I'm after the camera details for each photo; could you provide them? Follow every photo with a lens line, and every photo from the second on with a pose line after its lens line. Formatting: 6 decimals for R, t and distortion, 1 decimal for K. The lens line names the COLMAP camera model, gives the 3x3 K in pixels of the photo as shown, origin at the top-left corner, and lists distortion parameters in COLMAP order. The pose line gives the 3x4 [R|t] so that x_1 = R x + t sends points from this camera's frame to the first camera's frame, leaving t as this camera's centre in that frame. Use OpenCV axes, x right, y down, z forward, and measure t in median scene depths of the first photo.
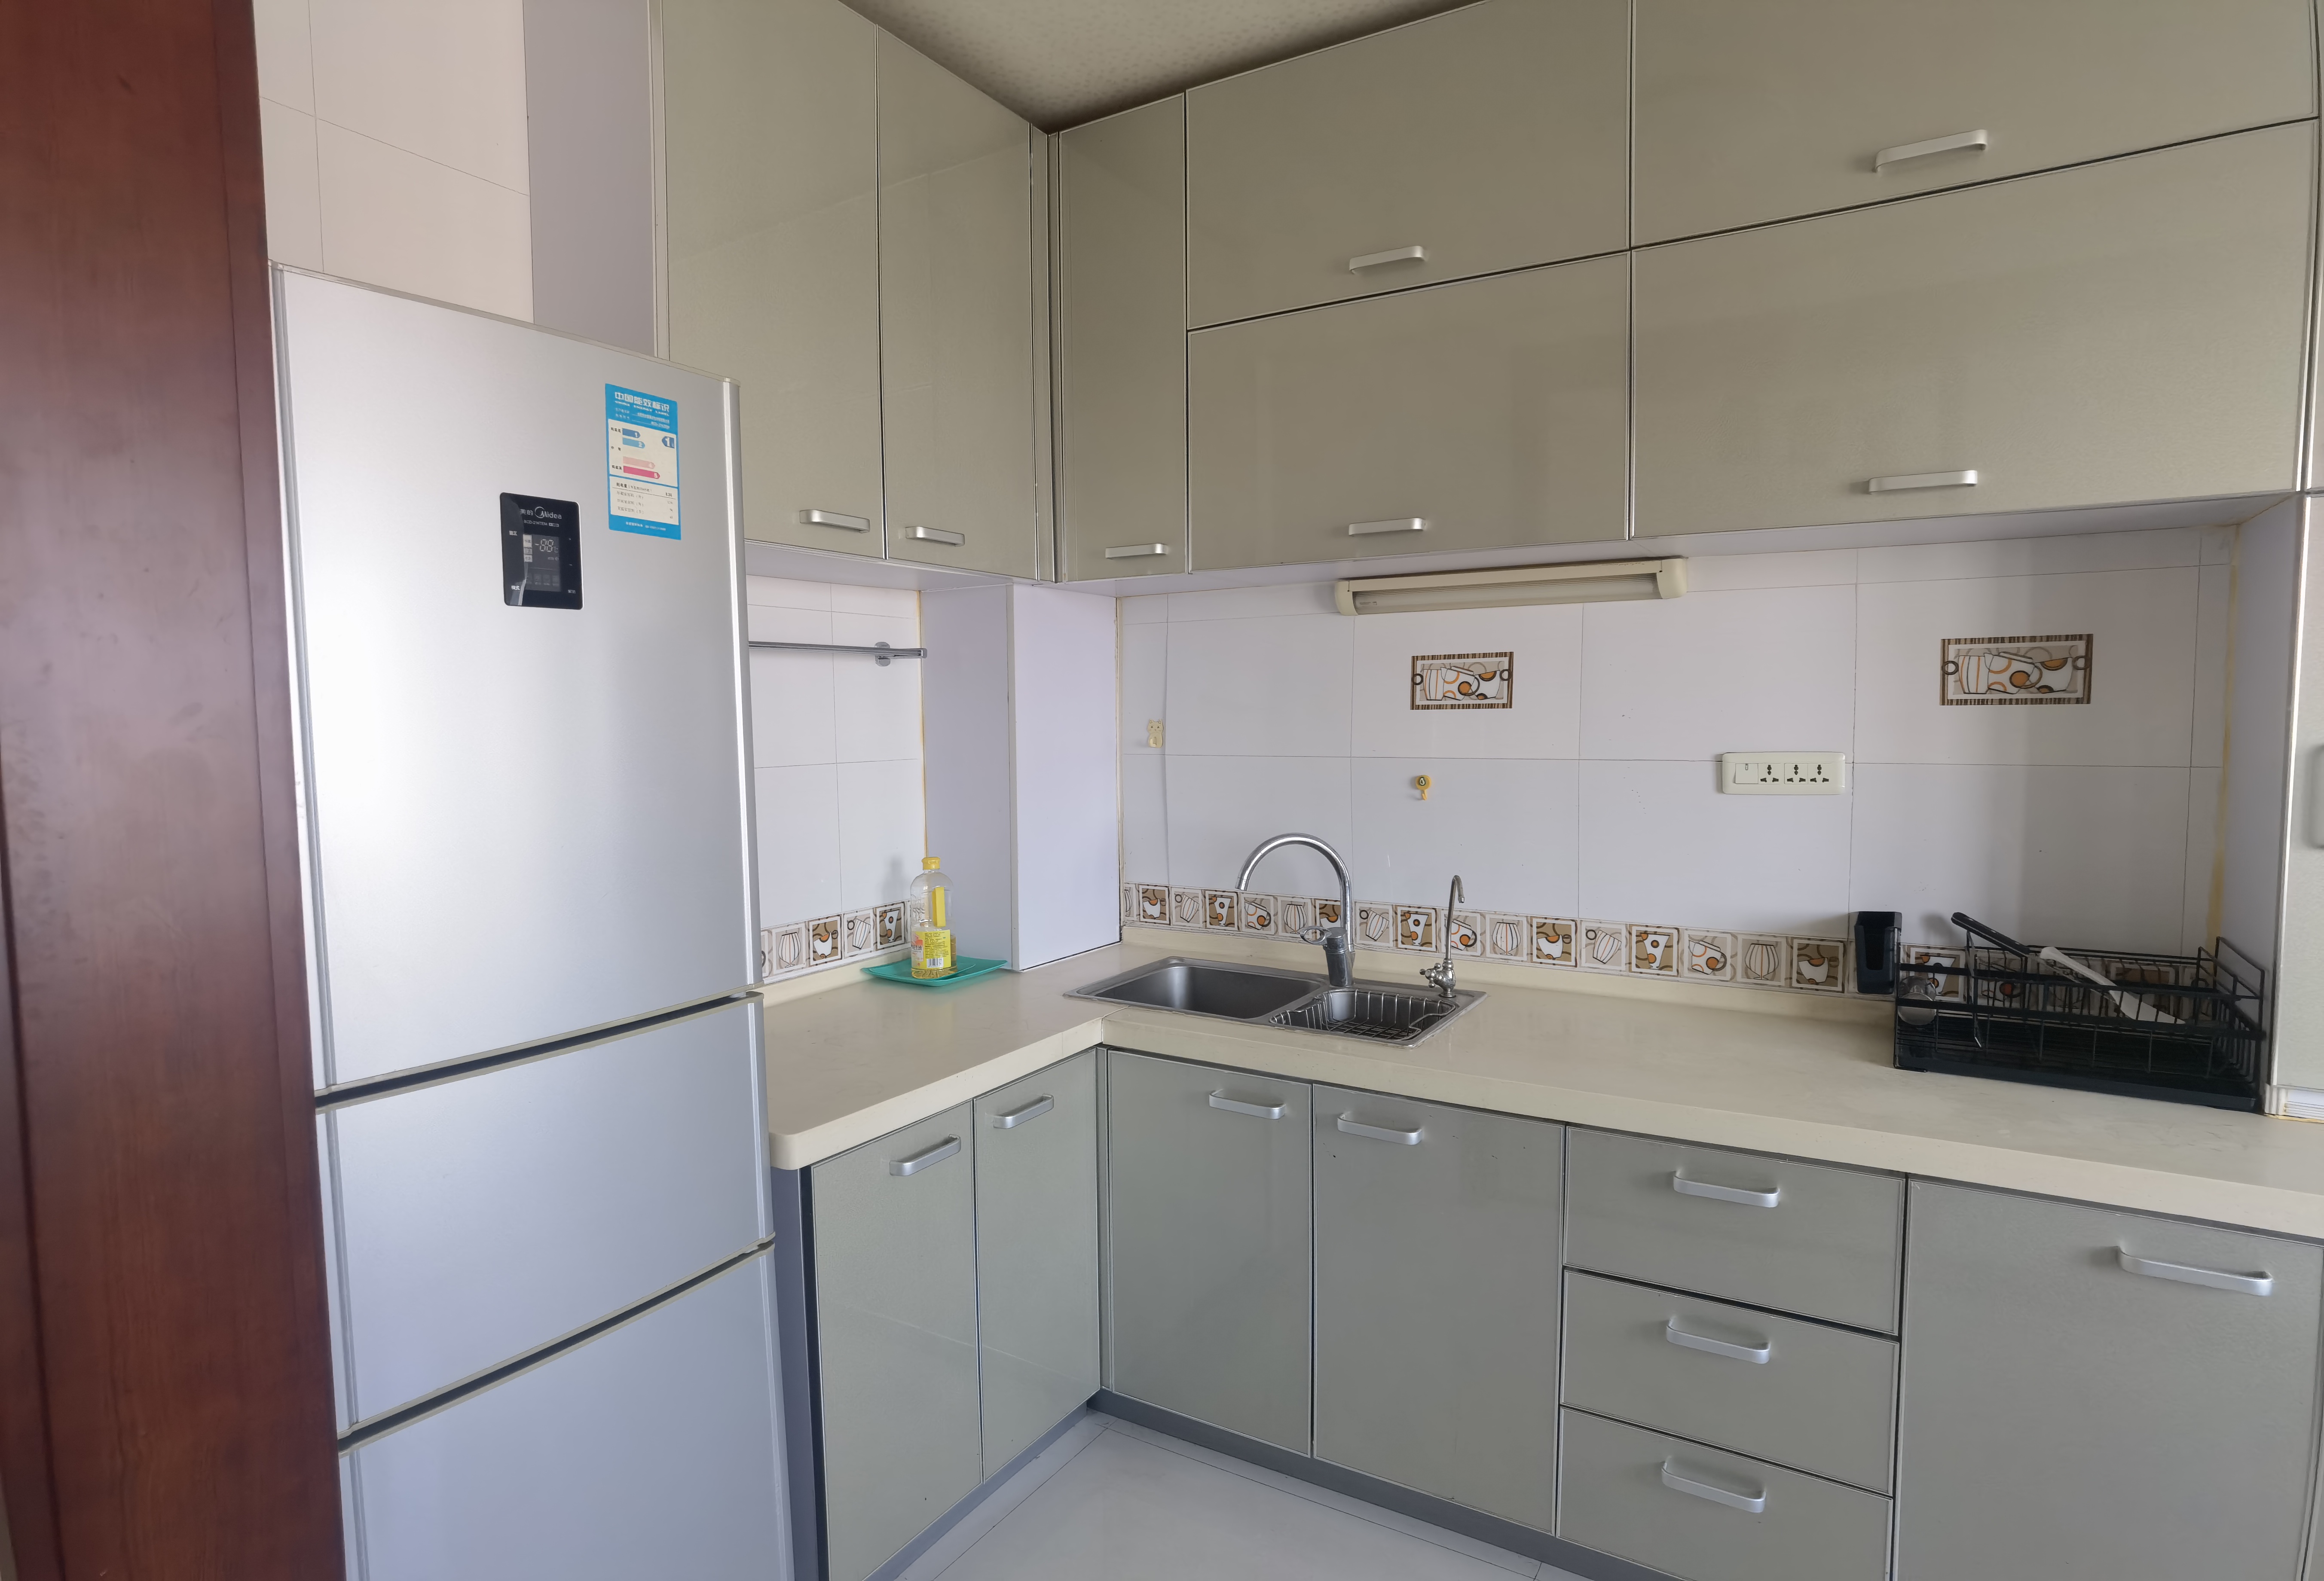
lens RADIAL K [[1204.0, 0, 1162.0], [0, 1204.0, 790.5], [0, 0, 1]] dist [-0.036923, -0.000137]
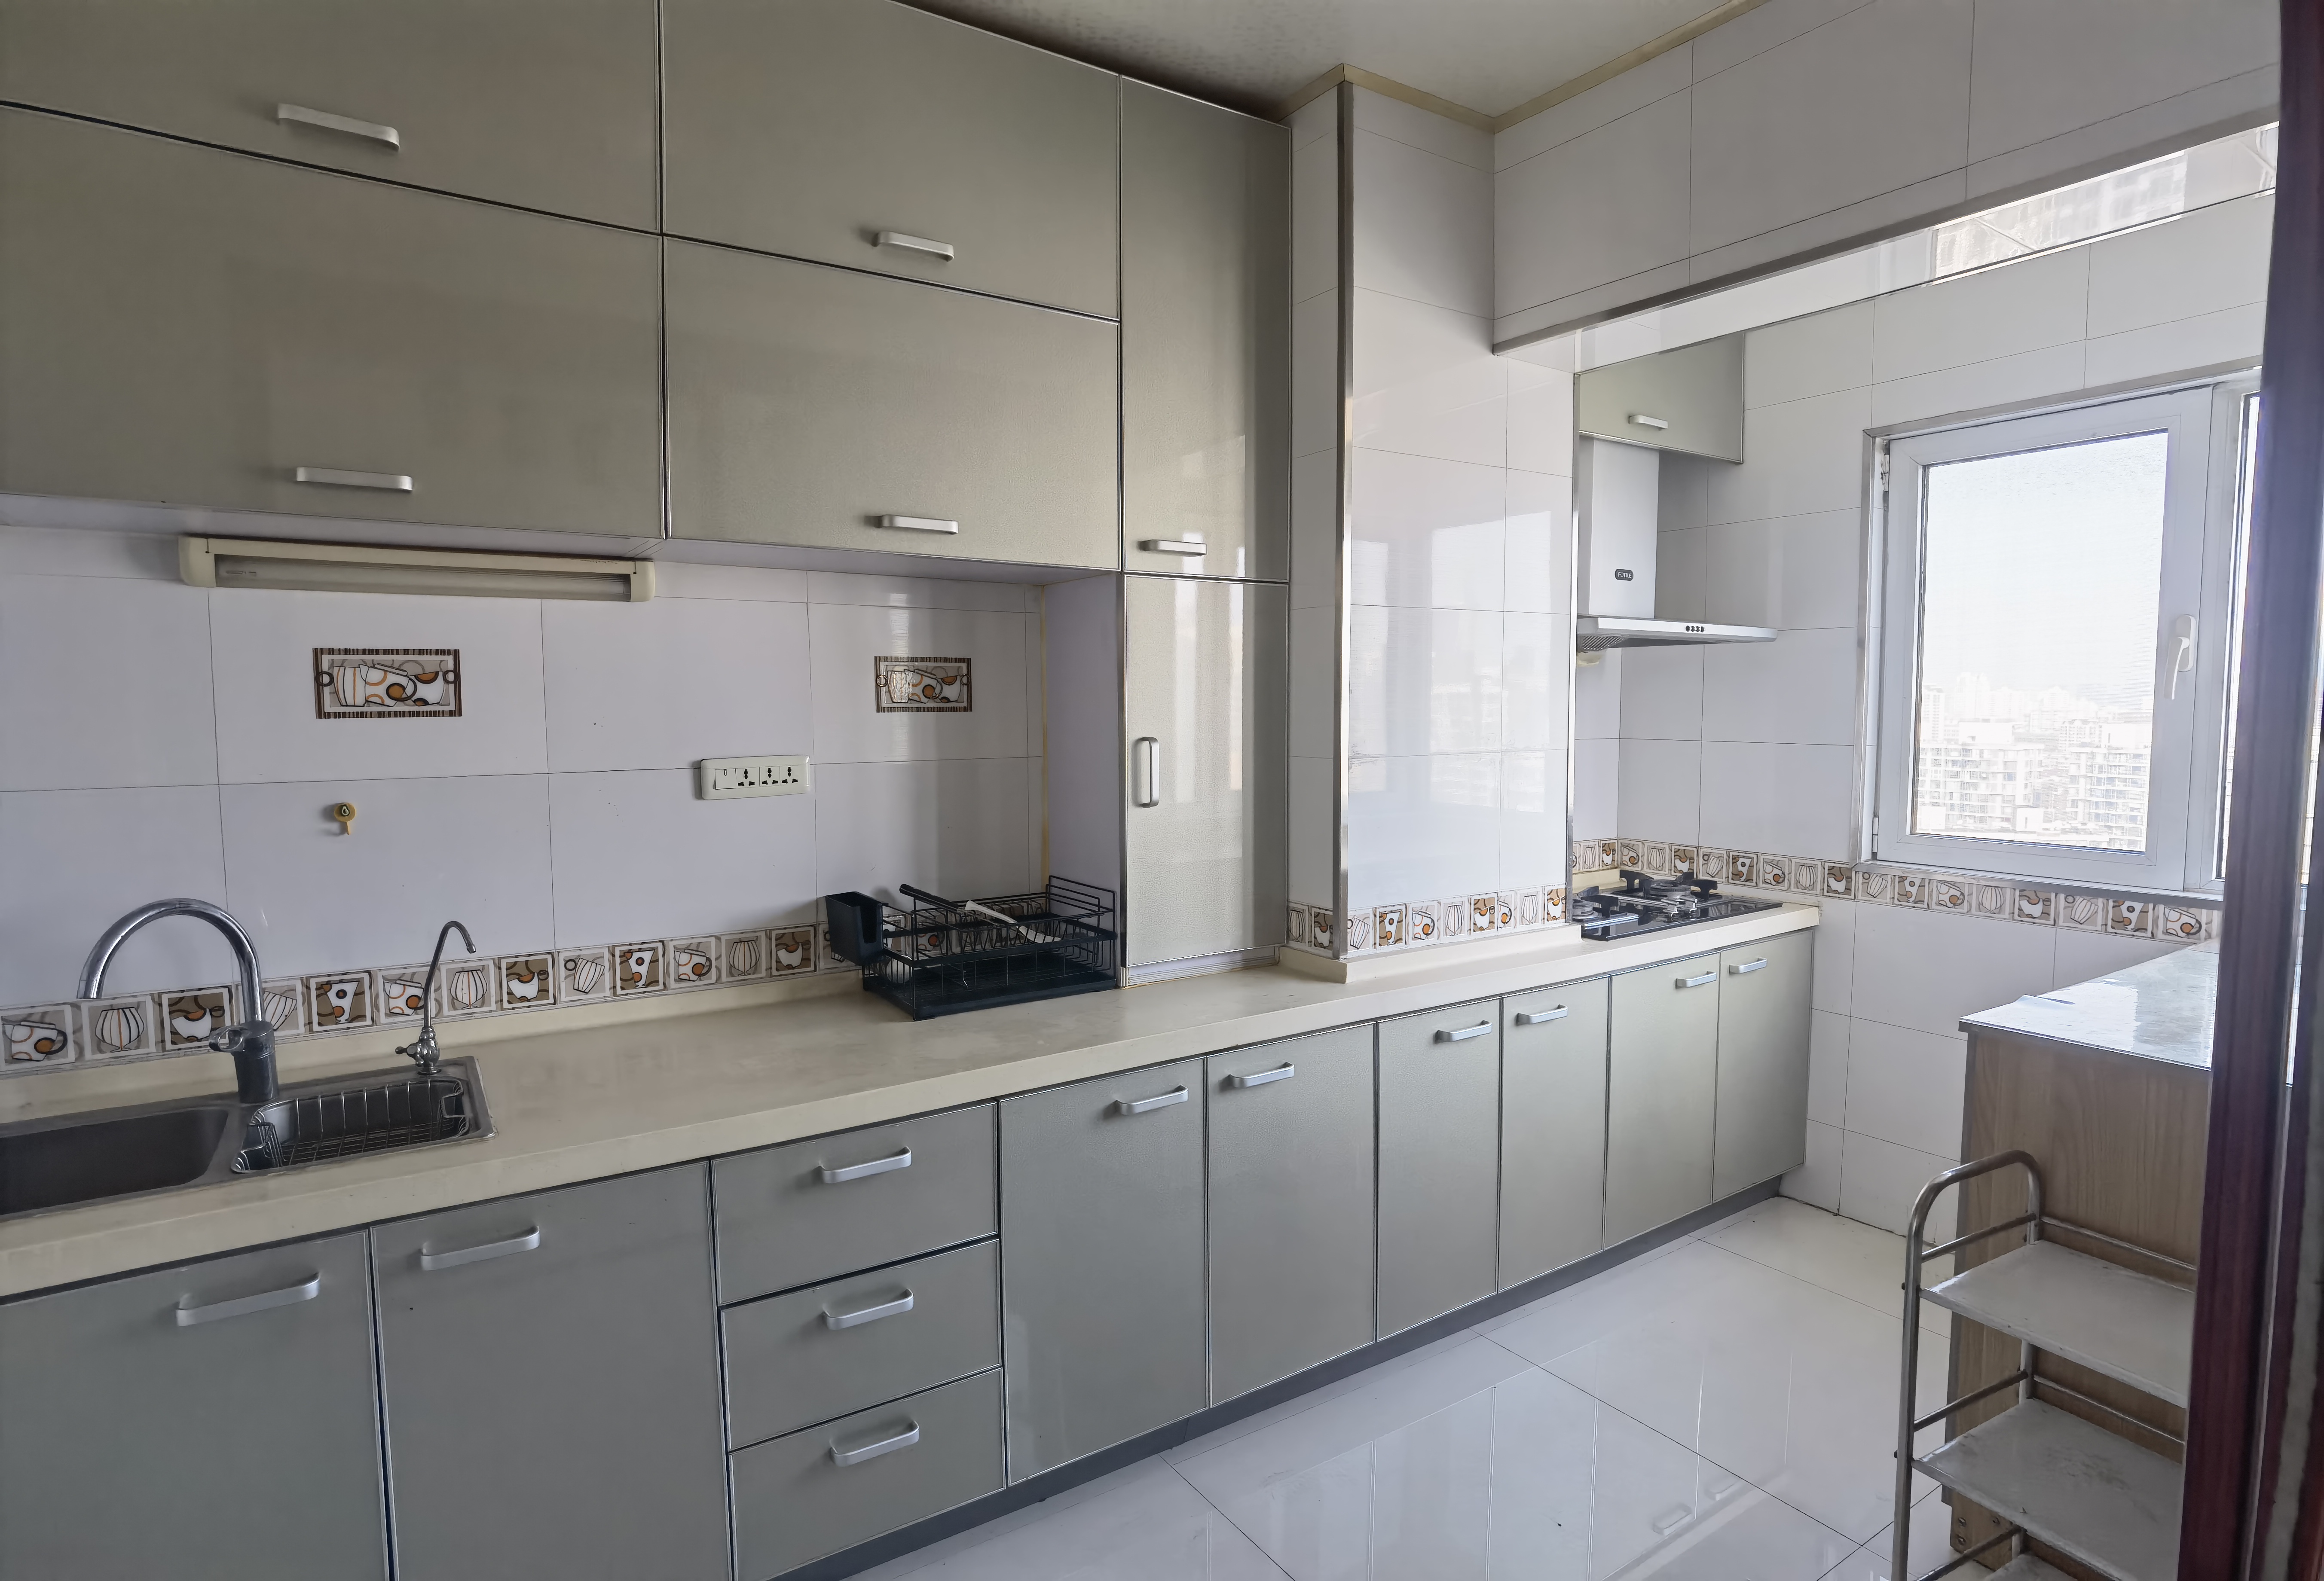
lens RADIAL K [[1227.9, 0, 1162.0], [0, 1227.9, 790.5], [0, 0, 1]] dist [0.028381, -0.026406]
pose [[0.428827, -0.053994, 0.901771, -0.299560], [0.065329, 0.997452, 0.028656, -0.009656], [-0.901021, 0.046623, 0.431262, 0.193420]]
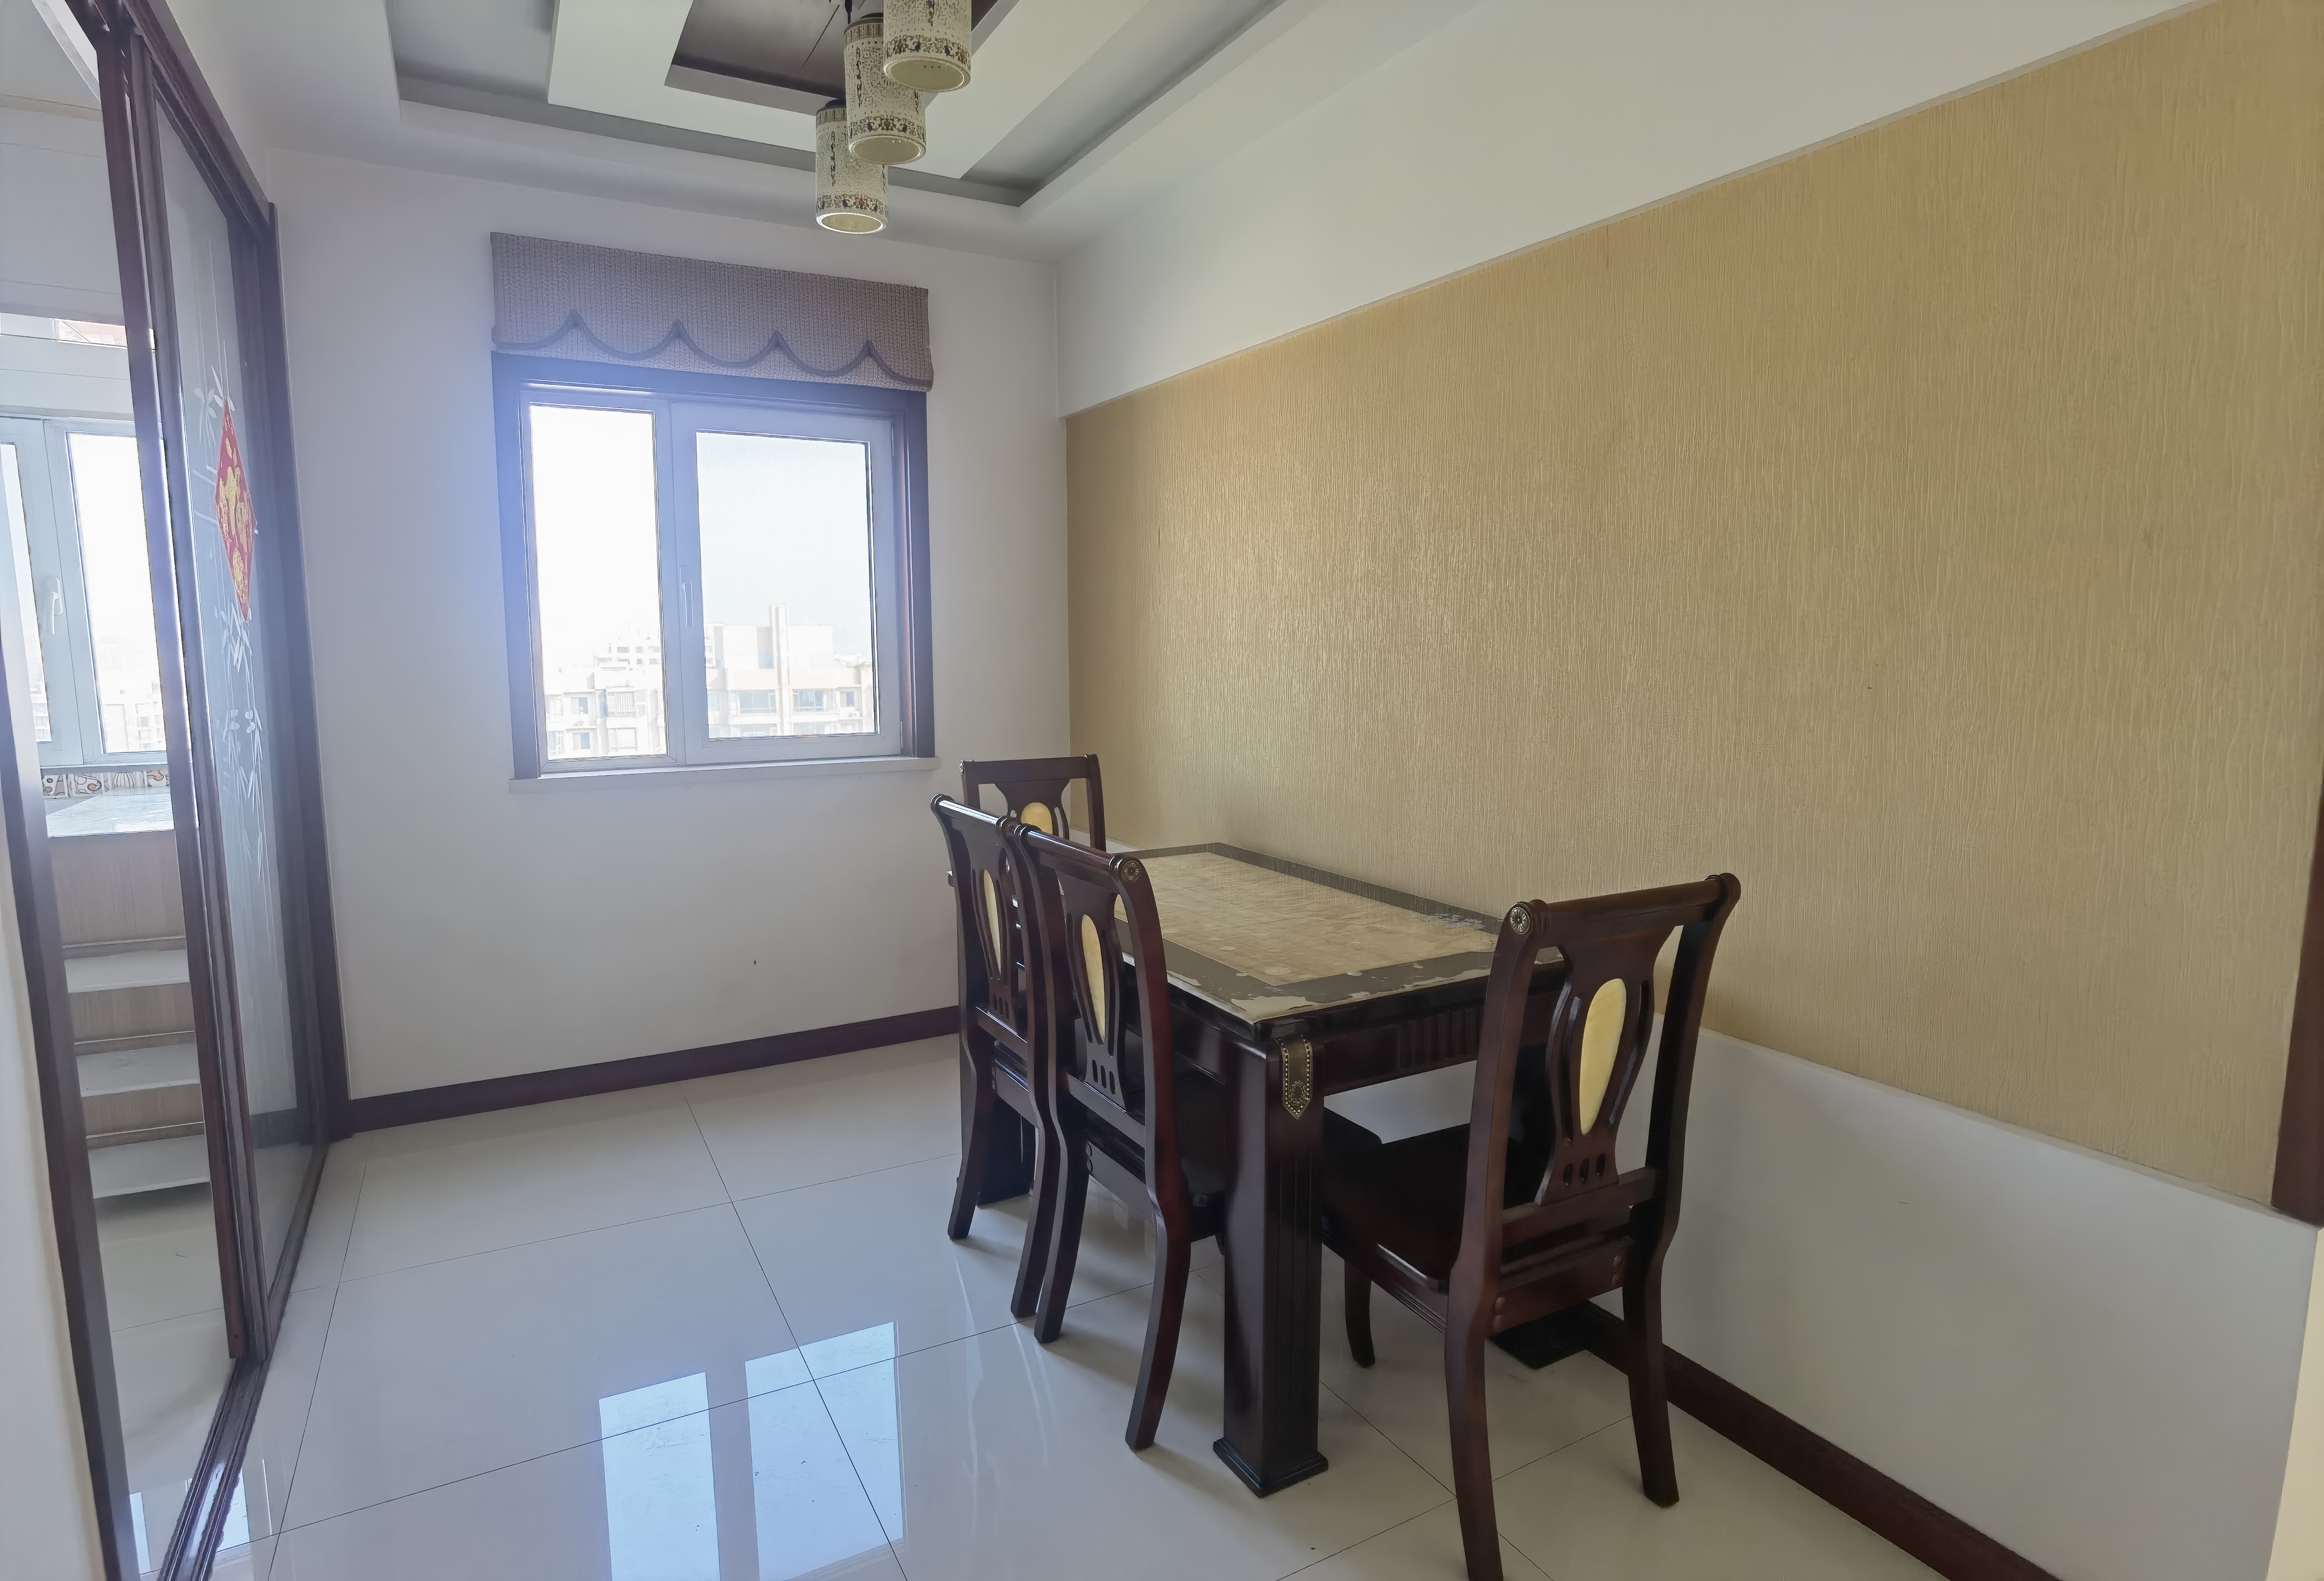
lens RADIAL K [[1227.9, 0, 1162.0], [0, 1227.9, 790.5], [0, 0, 1]] dist [0.028381, -0.026406]
pose [[-0.872827, -0.049565, 0.485507, -0.679081], [0.045899, 0.982083, 0.182775, -0.020249], [-0.485867, 0.181815, -0.854913, 0.404545]]
